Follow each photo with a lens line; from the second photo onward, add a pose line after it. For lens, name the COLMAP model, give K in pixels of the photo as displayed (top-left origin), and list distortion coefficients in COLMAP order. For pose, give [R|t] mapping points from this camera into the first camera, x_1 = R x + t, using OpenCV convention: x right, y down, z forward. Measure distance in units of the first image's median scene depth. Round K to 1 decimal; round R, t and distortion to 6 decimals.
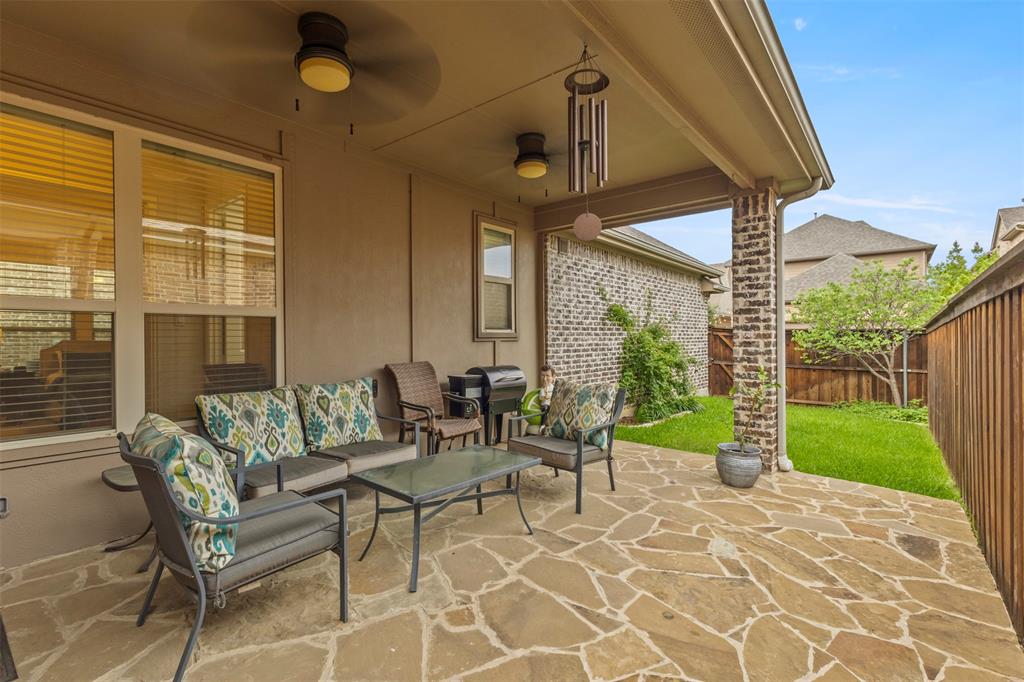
lens RADIAL K [[482.0, 0, 512.0], [0, 482.0, 341.0], [0, 0, 1]] dist [0.003680, 0.000786]
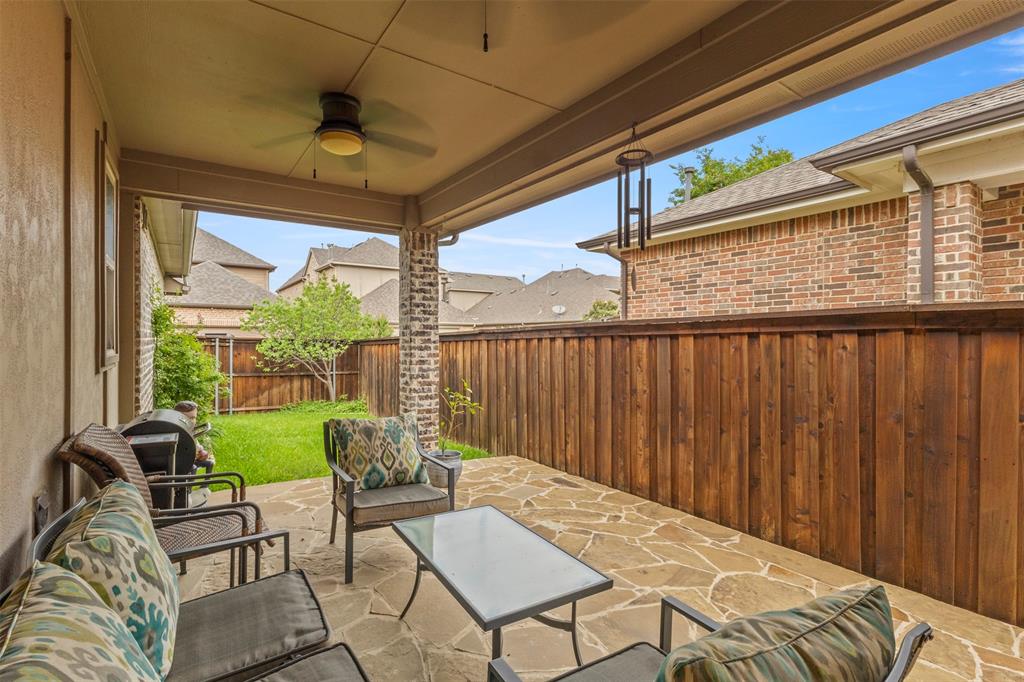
lens RADIAL K [[474.1, 0, 509.4], [0, 474.1, 344.8], [0, 0, 1]] dist [0.000511, 0.000944]
pose [[0.288634, -0.004967, 0.957427, -0.520614], [-0.000814, 0.999985, 0.005433, -0.040966], [-0.957439, -0.002348, 0.288626, 0.472646]]
